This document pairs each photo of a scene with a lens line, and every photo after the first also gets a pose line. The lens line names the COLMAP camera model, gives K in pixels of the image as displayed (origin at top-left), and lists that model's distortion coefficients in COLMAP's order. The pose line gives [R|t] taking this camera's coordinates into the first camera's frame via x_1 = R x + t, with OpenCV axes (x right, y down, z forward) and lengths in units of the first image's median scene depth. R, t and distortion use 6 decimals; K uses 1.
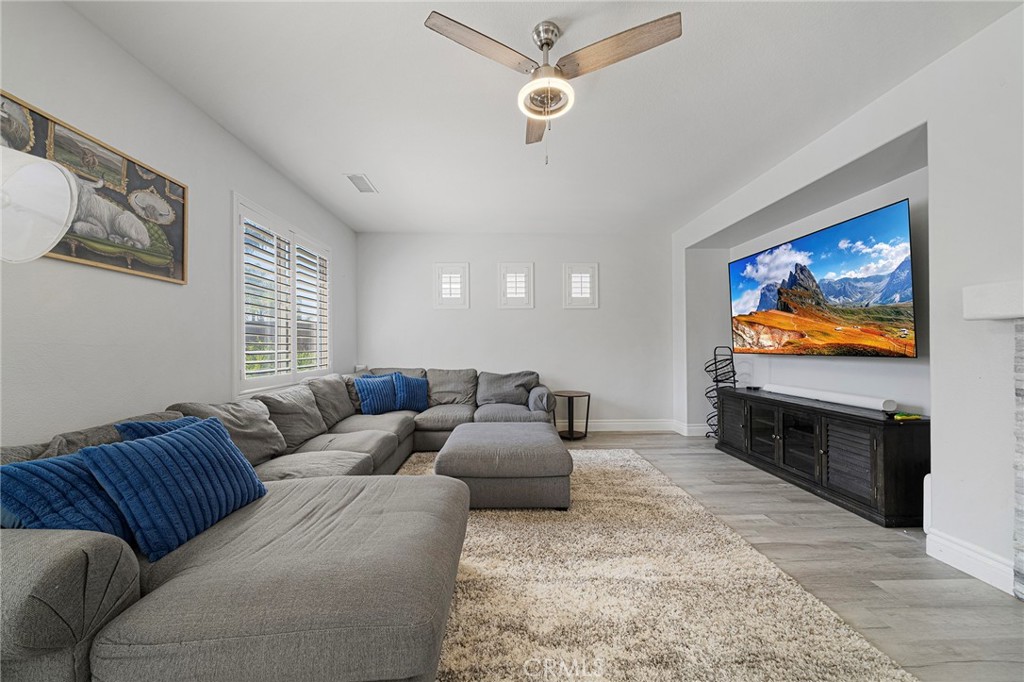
lens RADIAL K [[352.7, 0, 505.5], [0, 352.7, 345.4], [0, 0, 1]] dist [-0.004152, -0.000163]
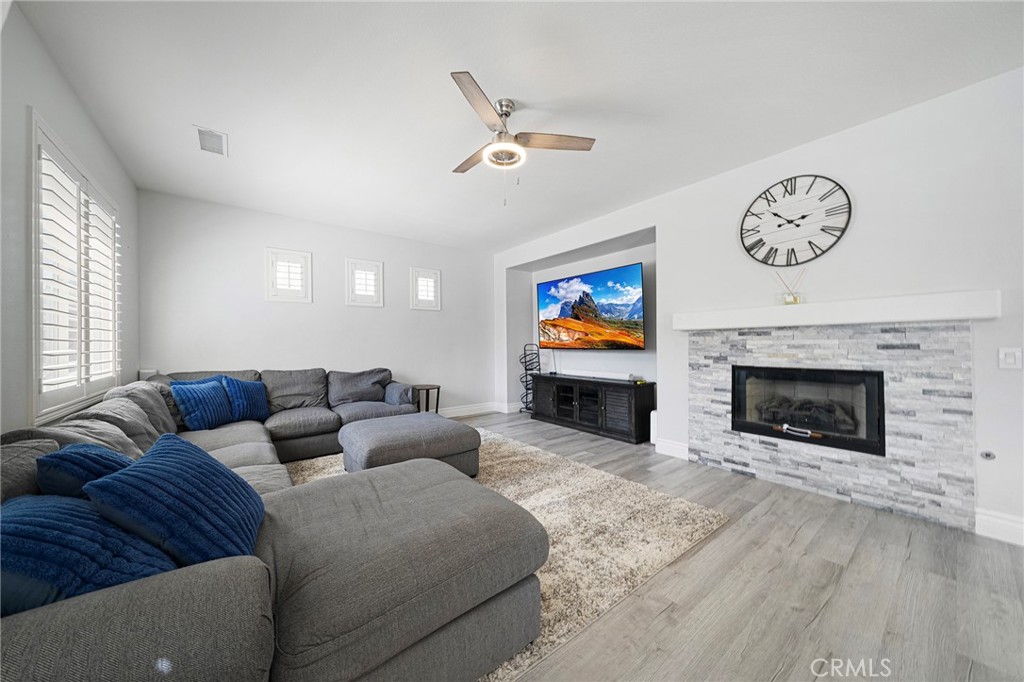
lens RADIAL K [[352.7, 0, 494.8], [0, 352.7, 340.7], [0, 0, 1]] dist [-0.004152, -0.000163]
pose [[0.811078, 0.004508, 0.584921, -0.457047], [0.000579, 0.999964, -0.008510, 0.004548], [-0.584938, 0.007241, 0.811046, -0.032056]]
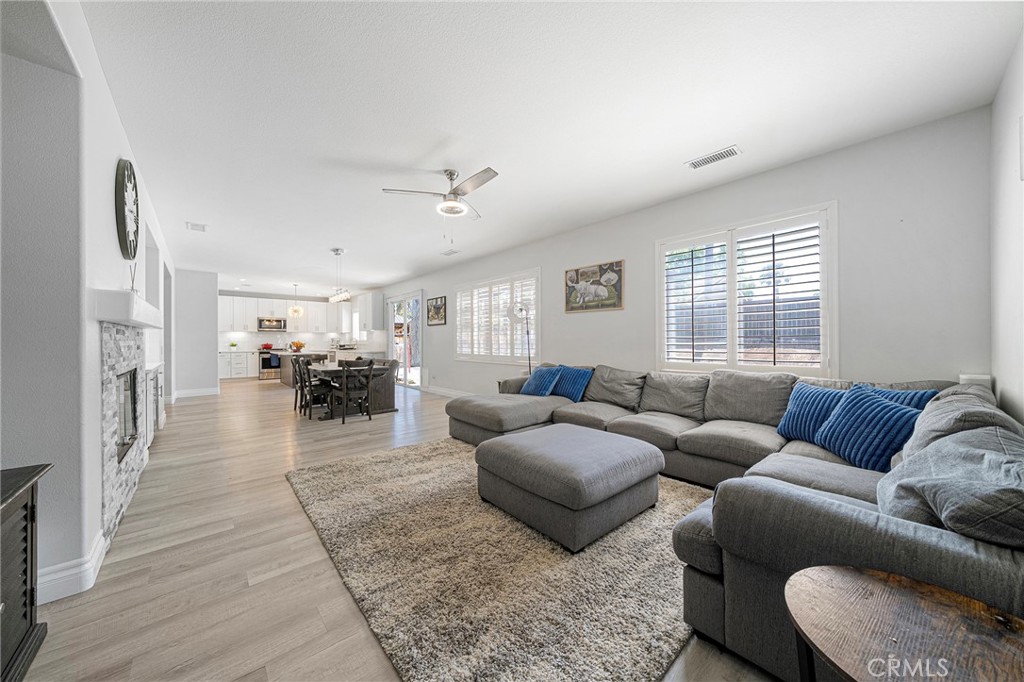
lens RADIAL K [[352.7, 0, 505.2], [0, 352.7, 339.0], [0, 0, 1]] dist [-0.004152, -0.000163]
pose [[-0.769711, 0.003180, -0.638384, 0.722901], [0.008715, 0.999947, -0.005527, 0.004358], [0.638333, -0.009817, -0.769698, 1.712112]]
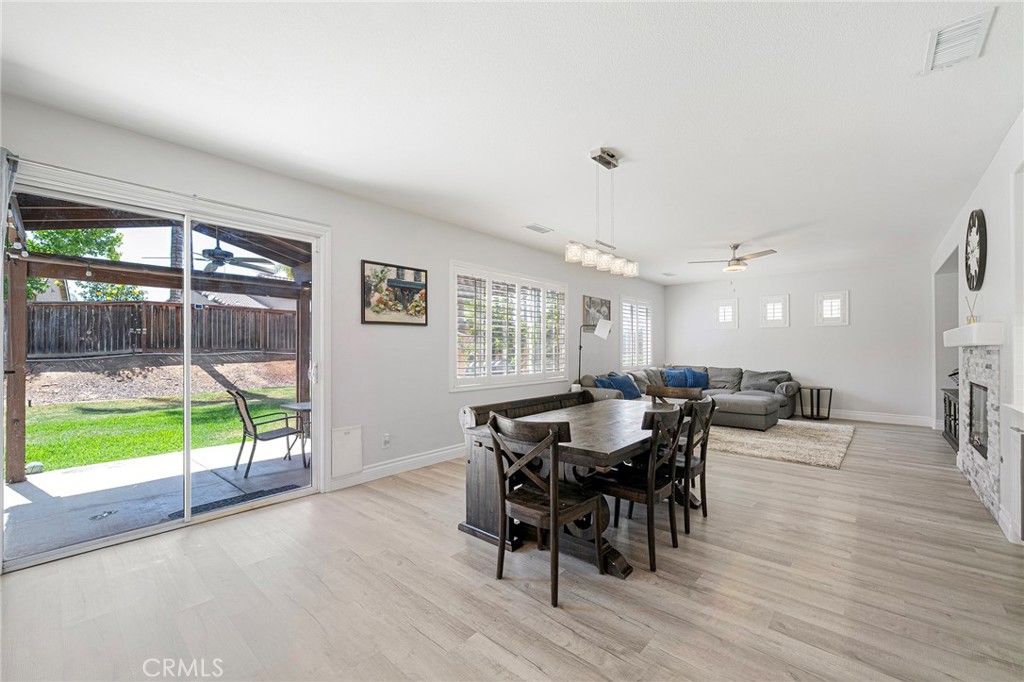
lens RADIAL K [[405.5, 0, 509.0], [0, 405.5, 346.8], [0, 0, 1]] dist [-0.014500, 0.000253]
pose [[0.729108, -0.001540, -0.684396, 0.663374], [0.001369, 0.999999, -0.000791, -0.044747], [0.684397, -0.000360, 0.729110, -1.700477]]
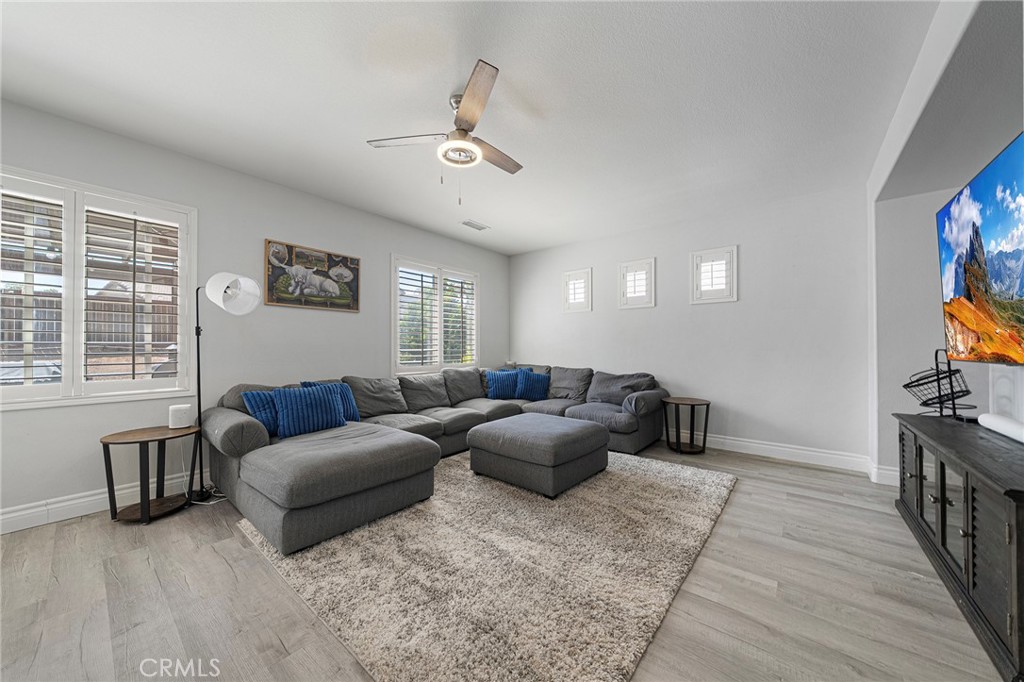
lens RADIAL K [[352.7, 0, 516.7], [0, 352.7, 343.1], [0, 0, 1]] dist [-0.004152, -0.000163]
pose [[0.765297, -0.003940, -0.643666, 0.726135], [-0.001087, 0.999972, -0.007414, 0.000898], [0.643677, 0.006374, 0.765271, 0.100354]]
